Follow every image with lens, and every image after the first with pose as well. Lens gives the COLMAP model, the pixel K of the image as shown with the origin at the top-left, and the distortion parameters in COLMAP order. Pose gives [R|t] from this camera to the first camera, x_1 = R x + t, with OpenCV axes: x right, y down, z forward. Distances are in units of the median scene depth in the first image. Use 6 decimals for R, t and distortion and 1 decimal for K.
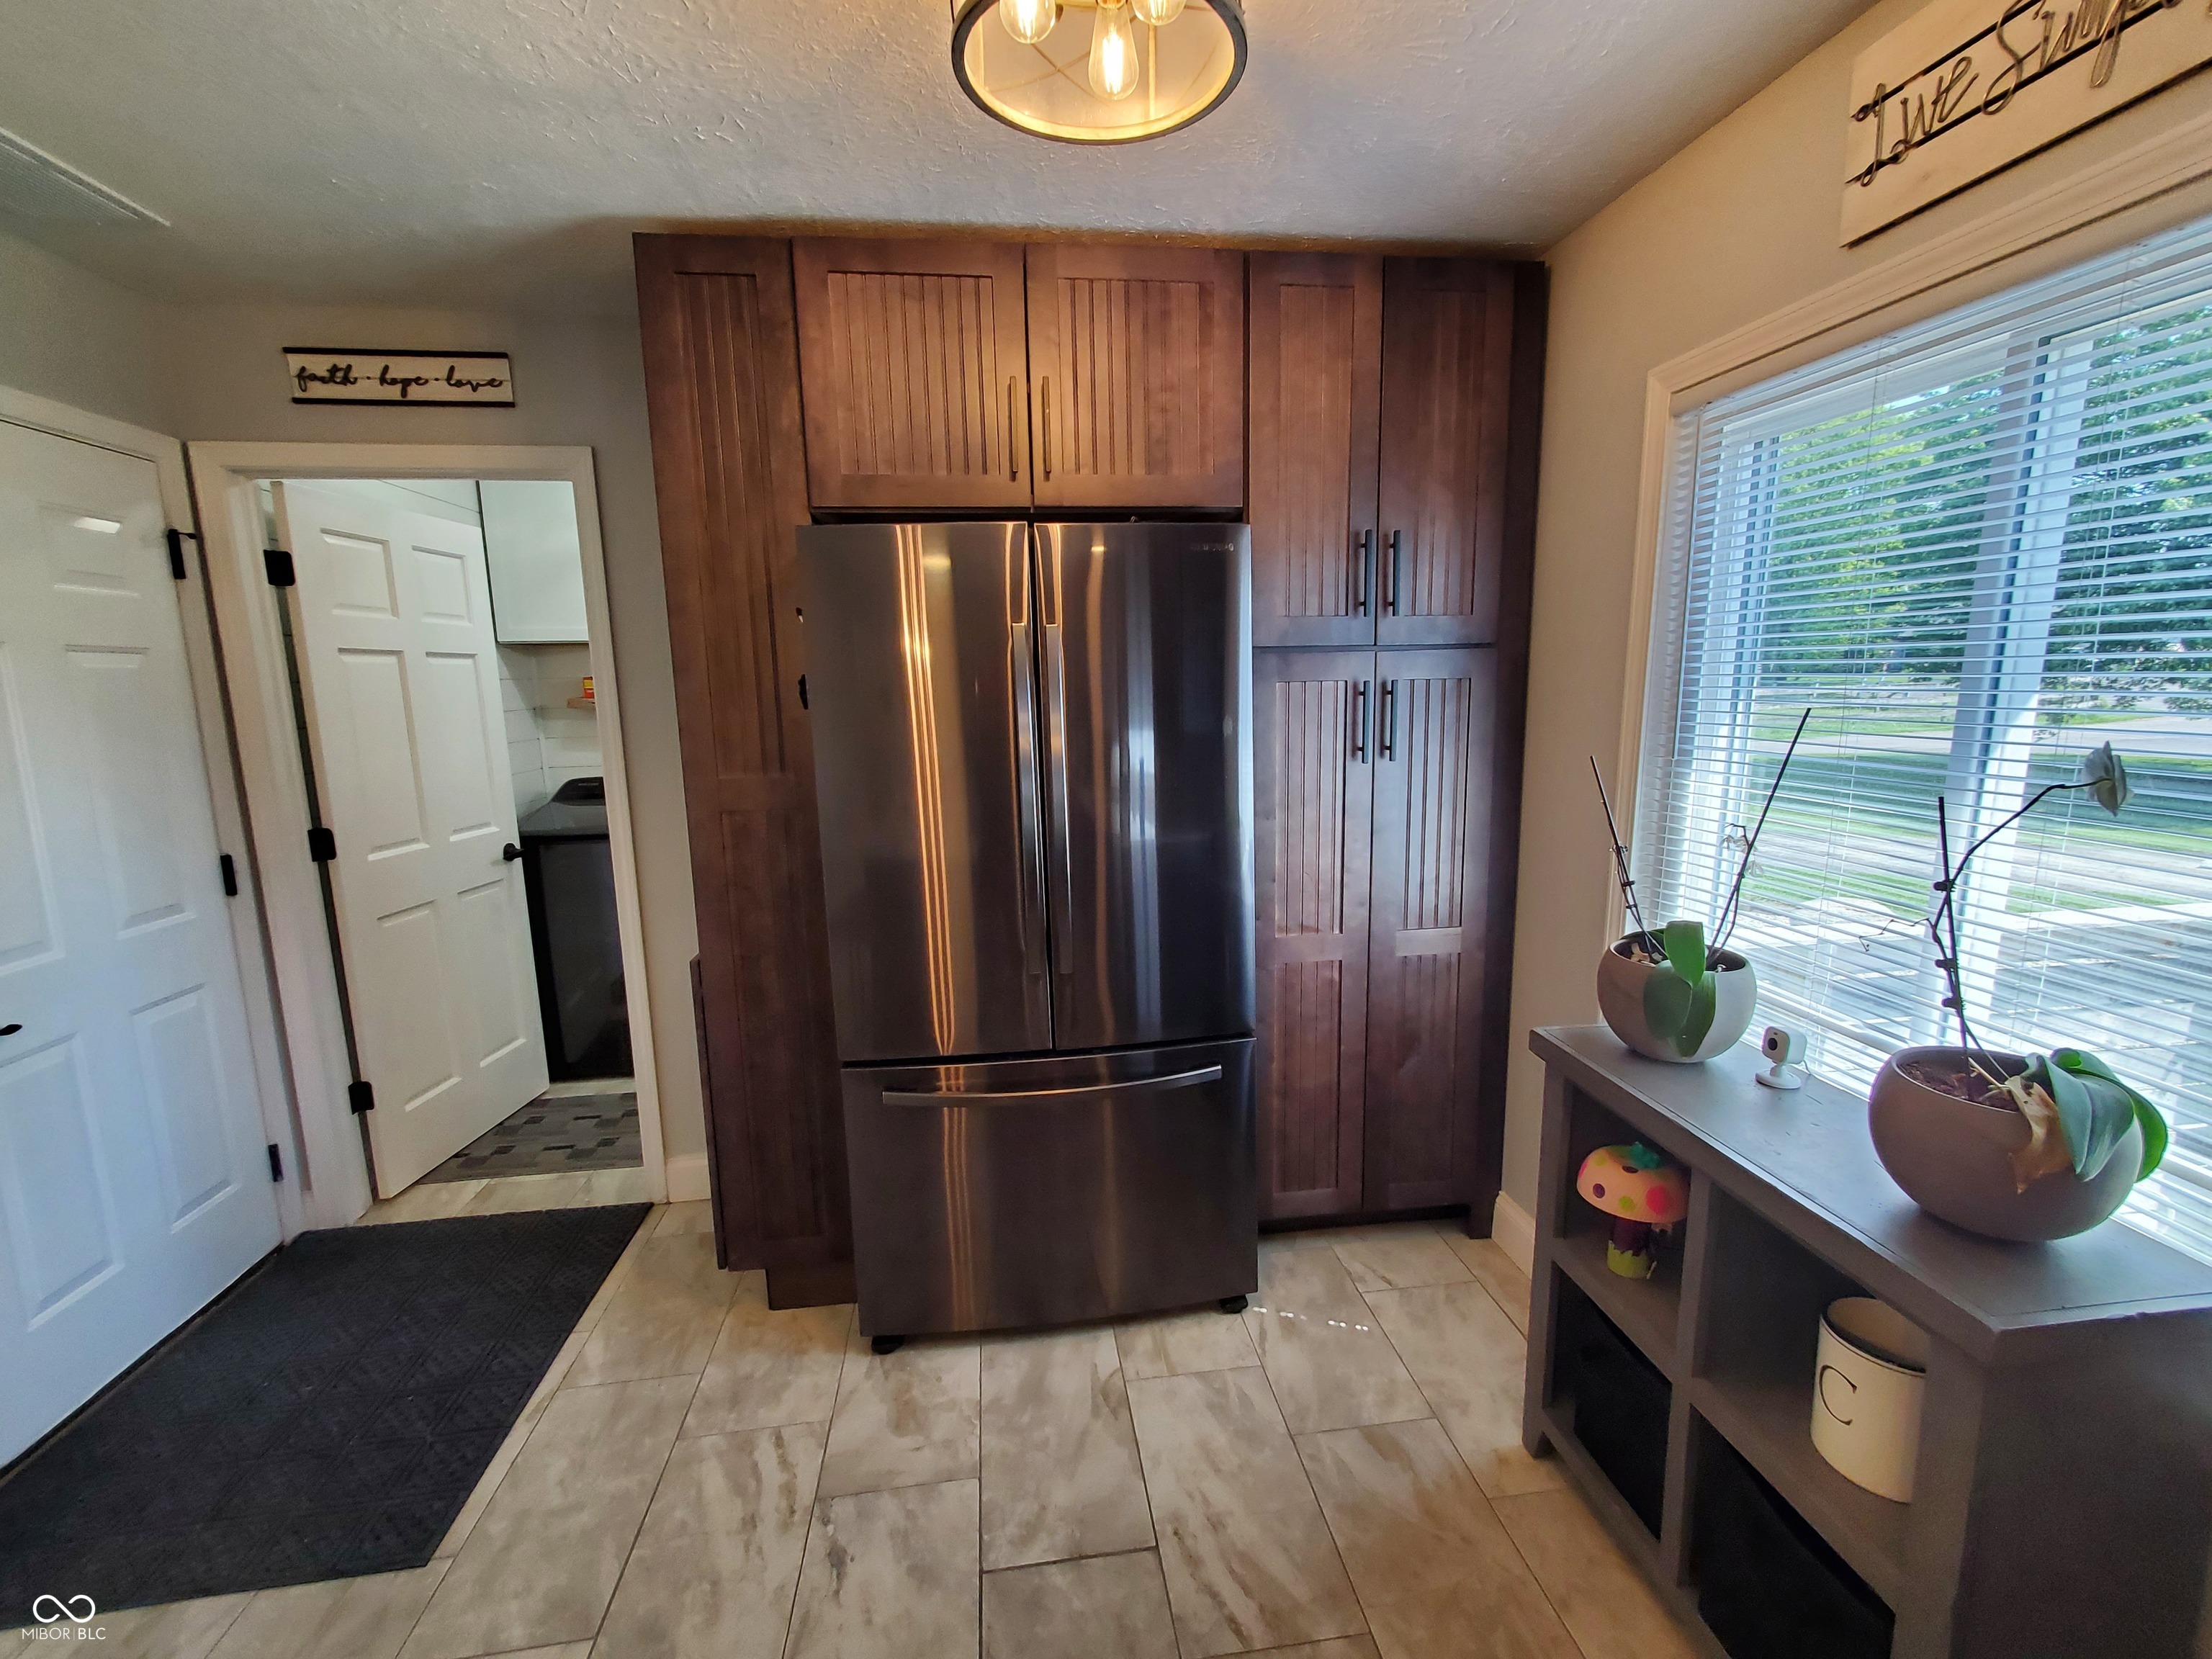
lens RADIAL K [[979.5, 0, 1109.8], [0, 979.5, 834.7], [0, 0, 1]] dist [0.005333, 0.001955]
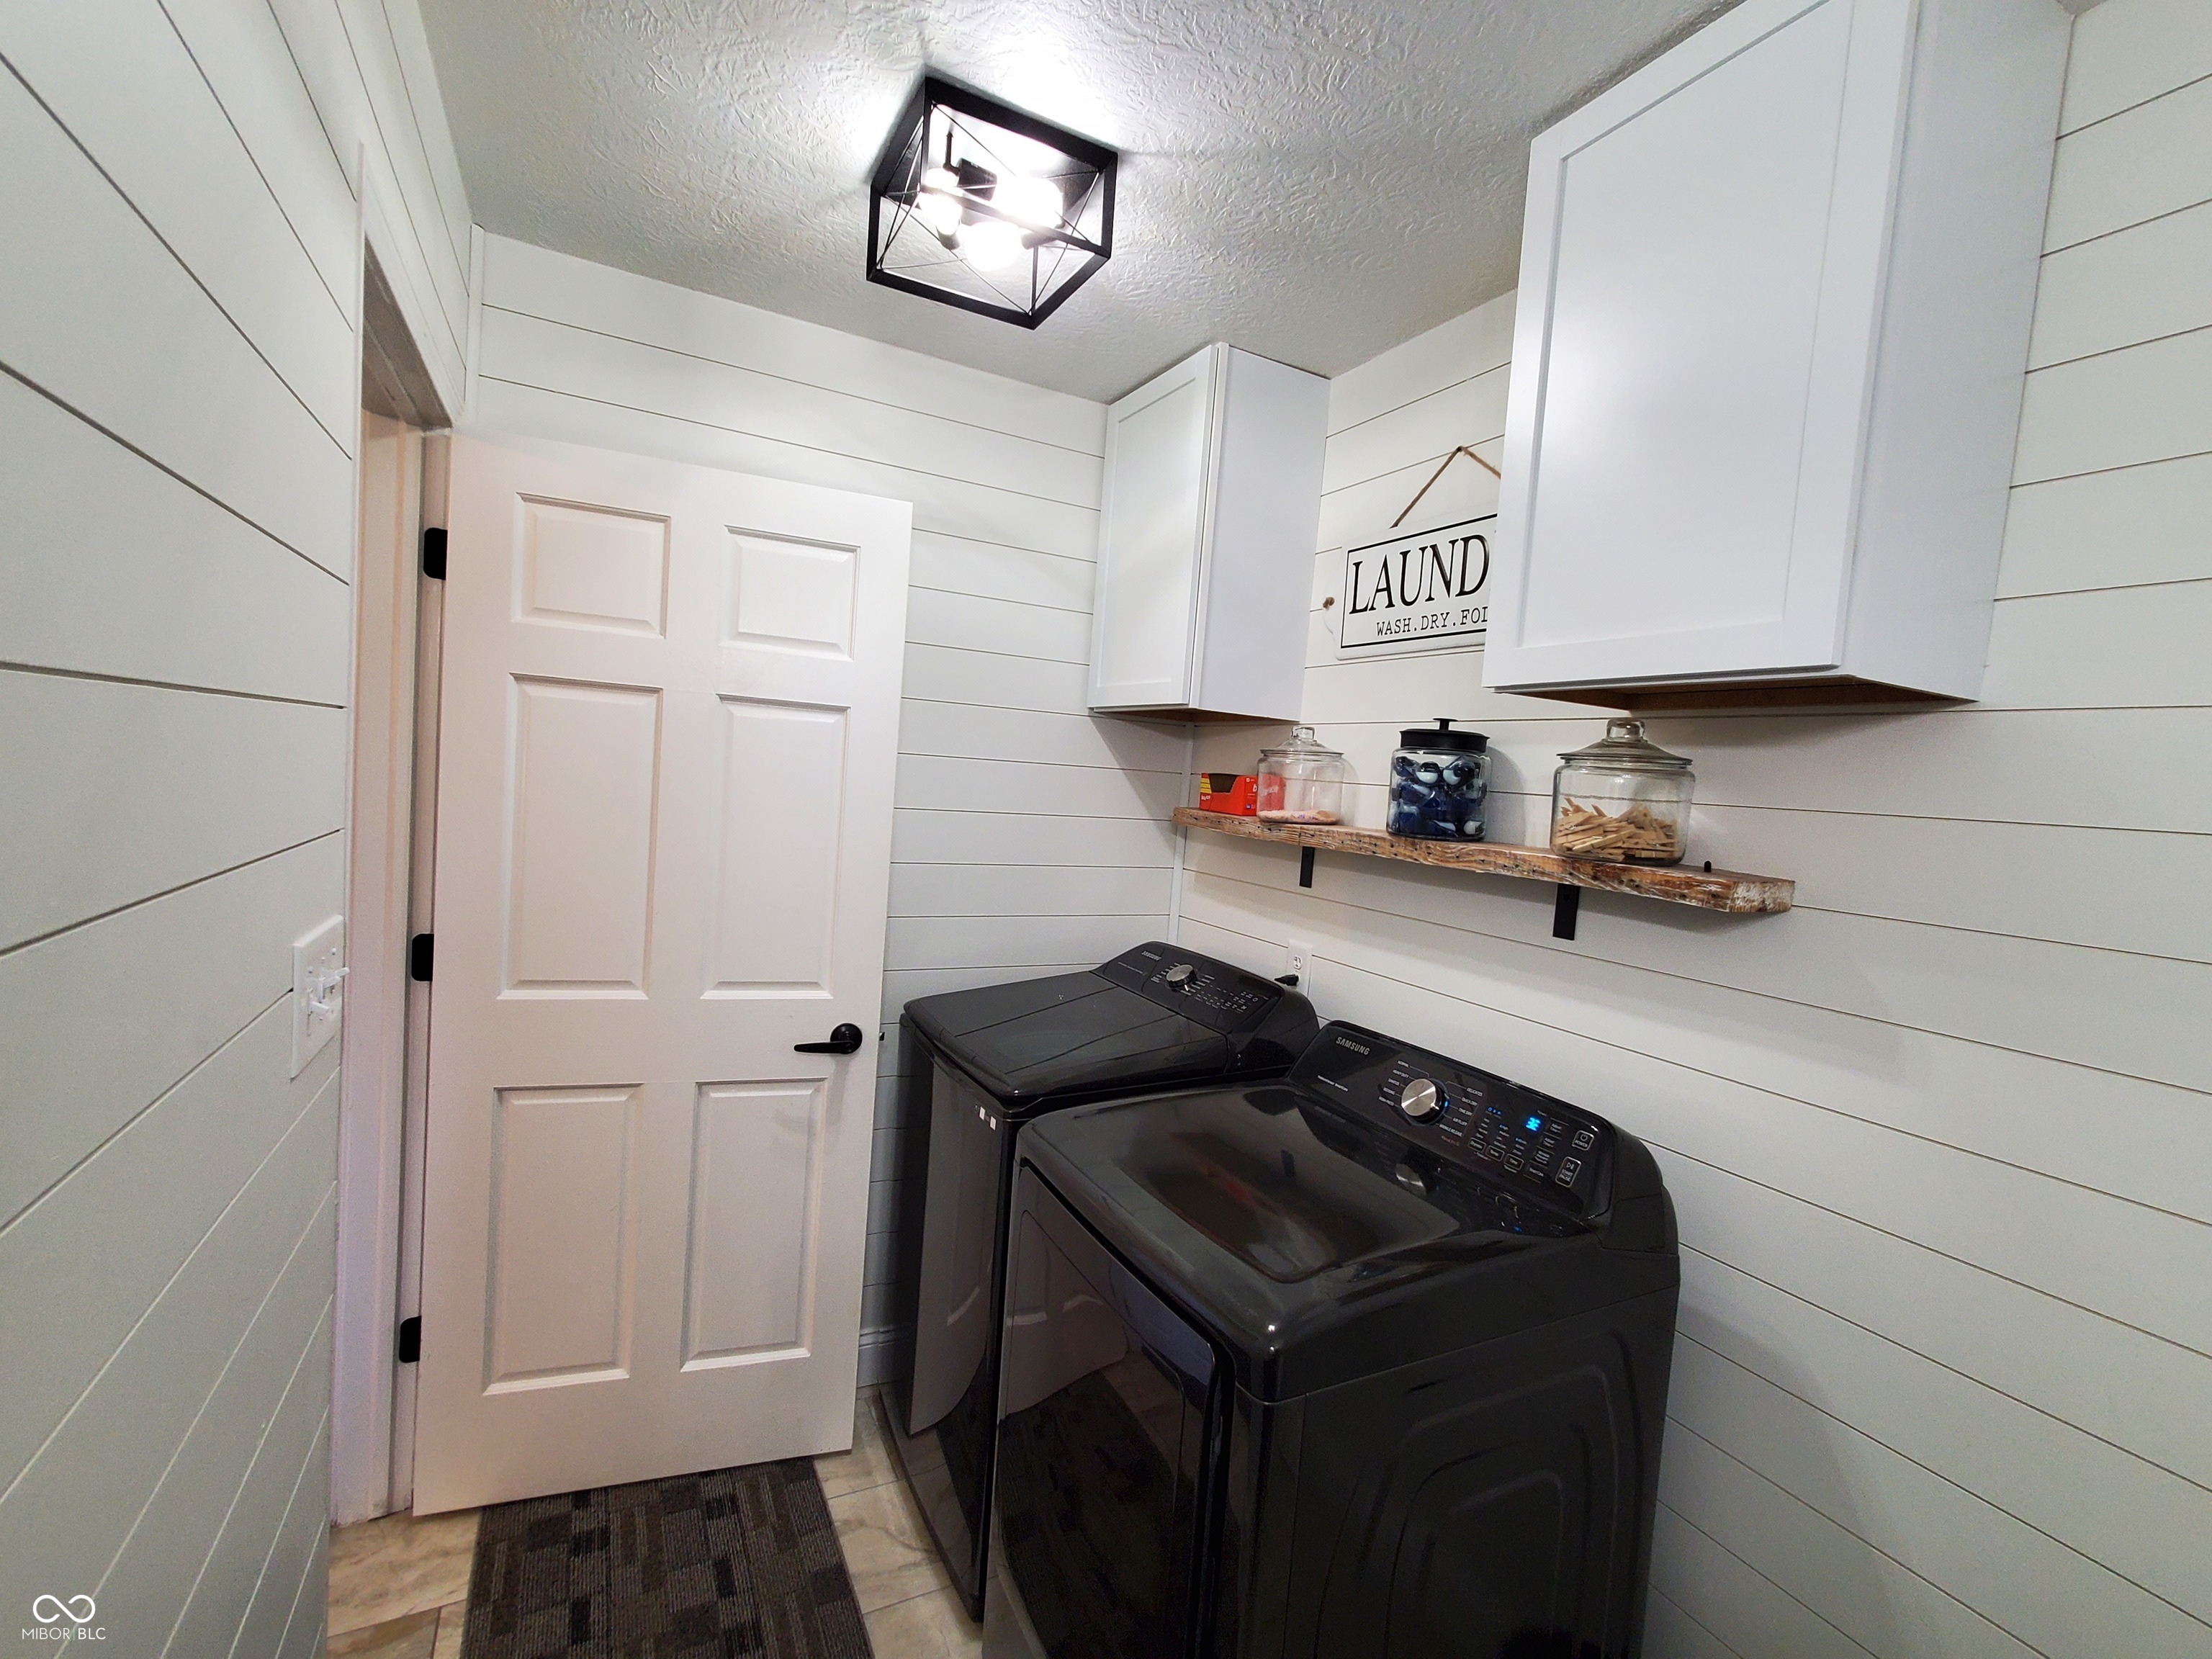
lens RADIAL K [[979.5, 0, 1105.5], [0, 979.5, 838.1], [0, 0, 1]] dist [0.005333, 0.001955]
pose [[0.345318, 0.110930, -0.931907, -0.021984], [-0.233835, 0.971843, 0.029037, -0.166732], [0.908888, 0.207886, 0.361534, 0.980820]]
